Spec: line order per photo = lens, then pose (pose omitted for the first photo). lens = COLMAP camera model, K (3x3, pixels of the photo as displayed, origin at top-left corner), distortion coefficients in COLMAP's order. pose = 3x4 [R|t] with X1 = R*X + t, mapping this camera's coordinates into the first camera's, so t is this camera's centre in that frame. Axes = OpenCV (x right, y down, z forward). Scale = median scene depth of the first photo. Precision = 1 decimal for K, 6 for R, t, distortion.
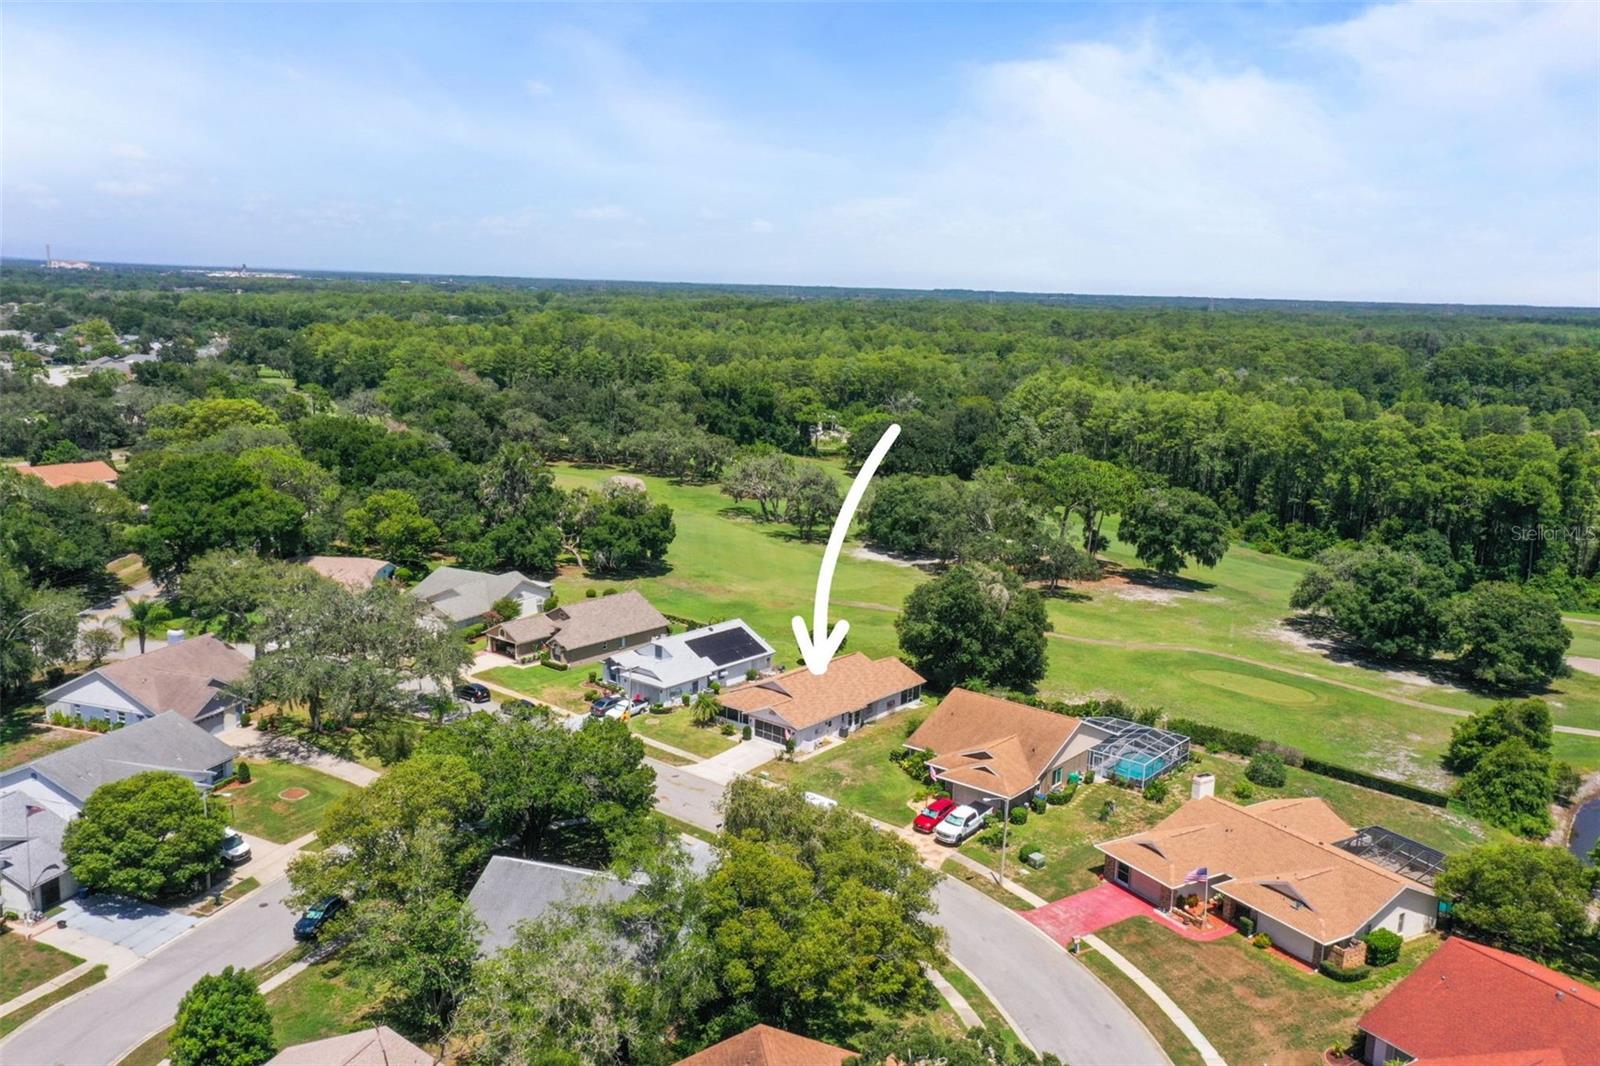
lens RADIAL K [[1268.4, 0, 800.0], [0, 1268.4, 533.0], [0, 0, 1]] dist [0.024415, -0.008244]
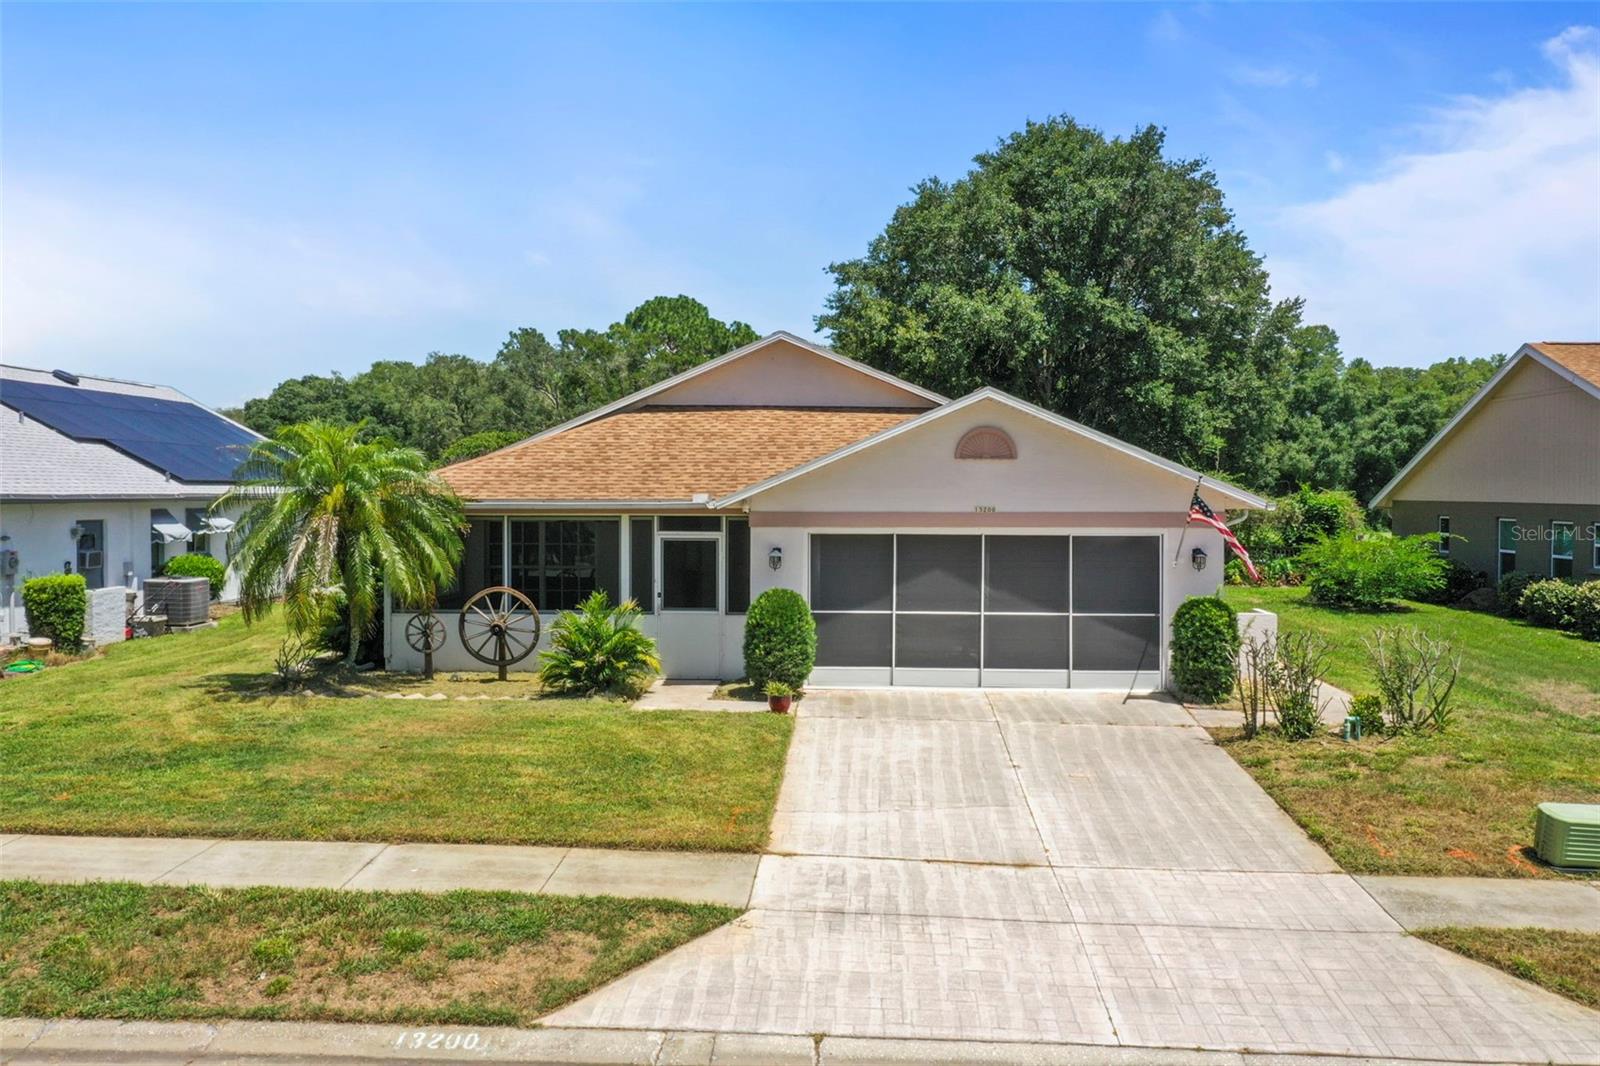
lens RADIAL K [[1268.4, 0, 800.0], [0, 1268.4, 533.0], [0, 0, 1]] dist [0.024415, -0.008244]
pose [[0.803628, -0.044306, 0.593481, -0.103891], [0.129324, 0.986396, -0.101478, 0.142596], [-0.580911, 0.158302, 0.798425, 0.795023]]
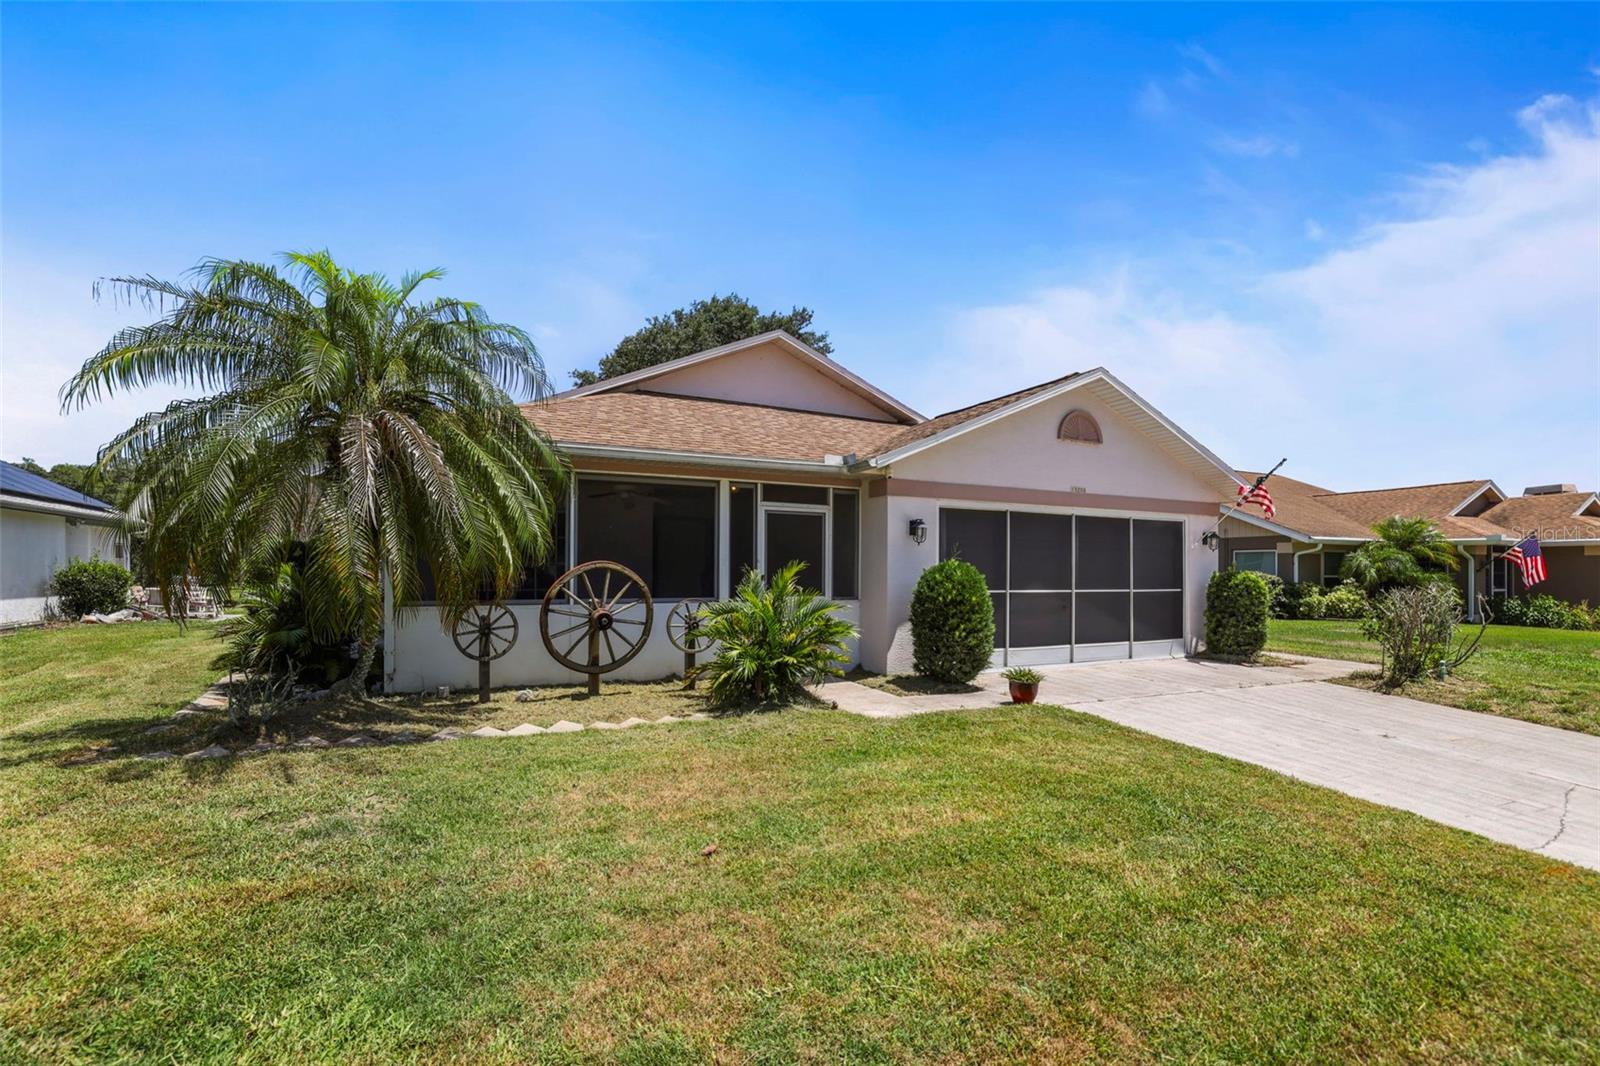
lens RADIAL K [[707.7, 0, 797.2], [0, 707.7, 581.1], [0, 0, 1]] dist [-0.049258, 0.056572]
pose [[0.425079, -0.038714, 0.904328, -0.093214], [0.174136, 0.983920, -0.039732, 0.137411], [-0.888248, 0.174365, 0.424985, 0.873941]]
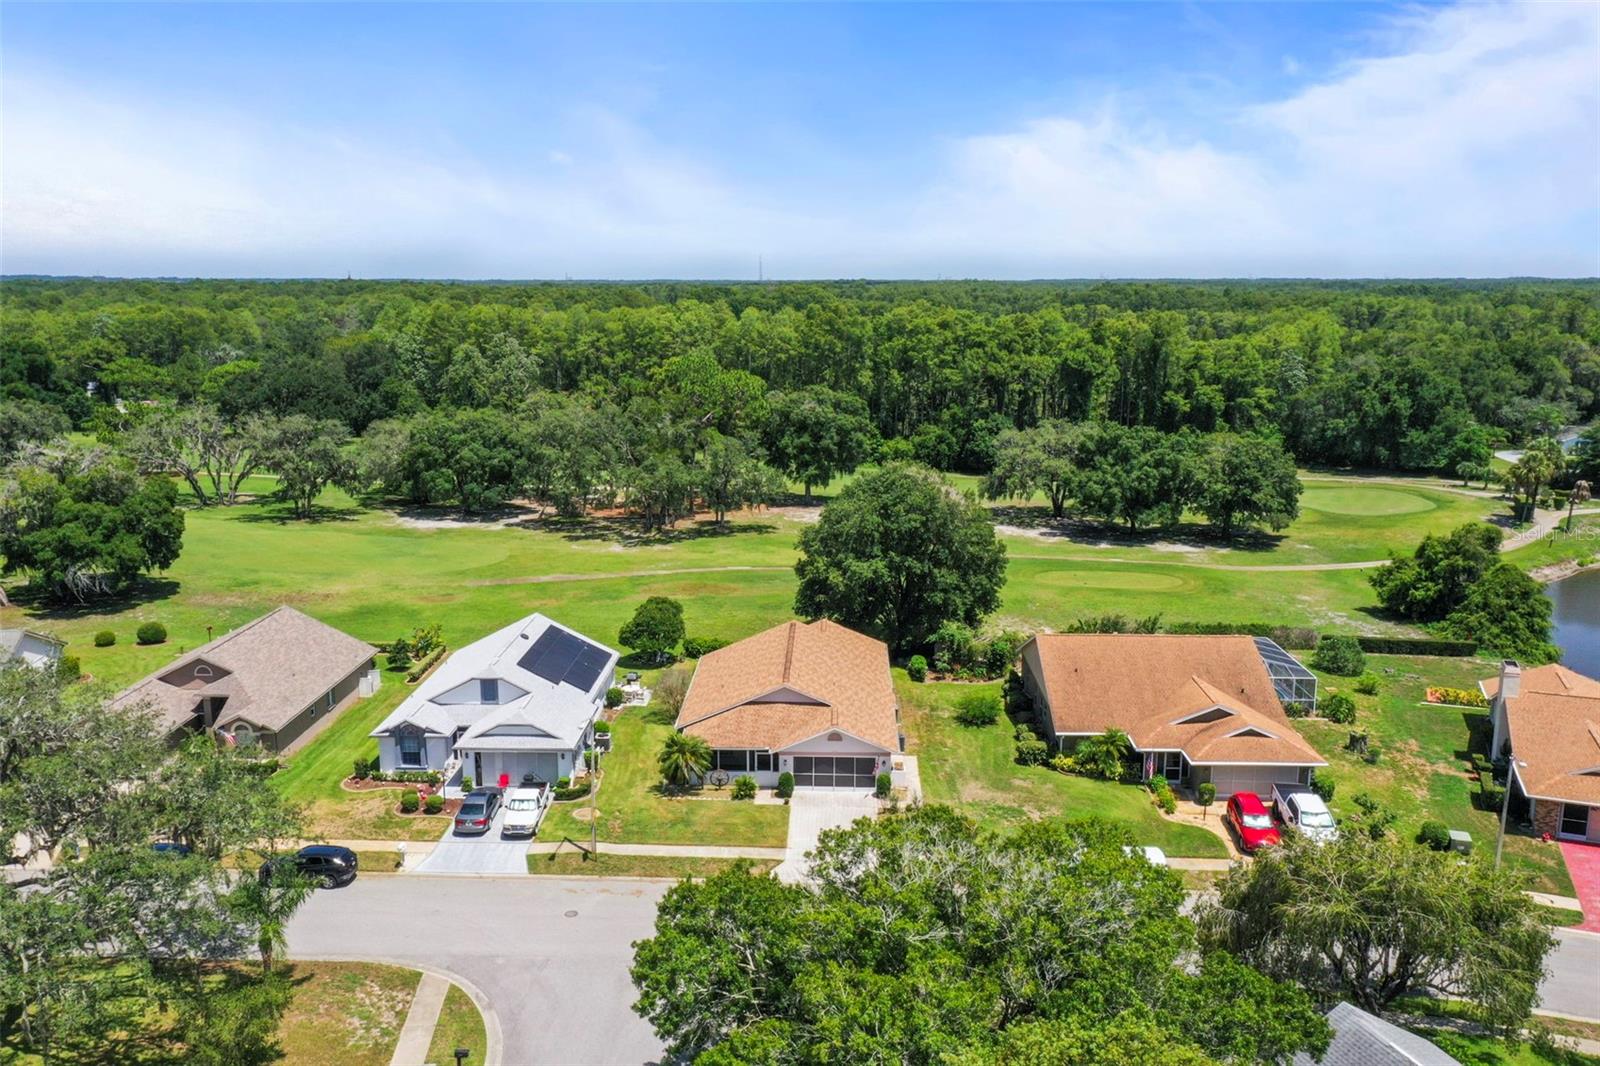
lens RADIAL K [[1268.4, 0, 800.0], [0, 1268.4, 533.0], [0, 0, 1]] dist [0.024415, -0.008244]
pose [[0.795816, -0.146957, 0.587436, -0.313501], [0.137079, 0.988642, 0.061621, 0.011672], [-0.589819, 0.031486, 0.806921, 0.478049]]
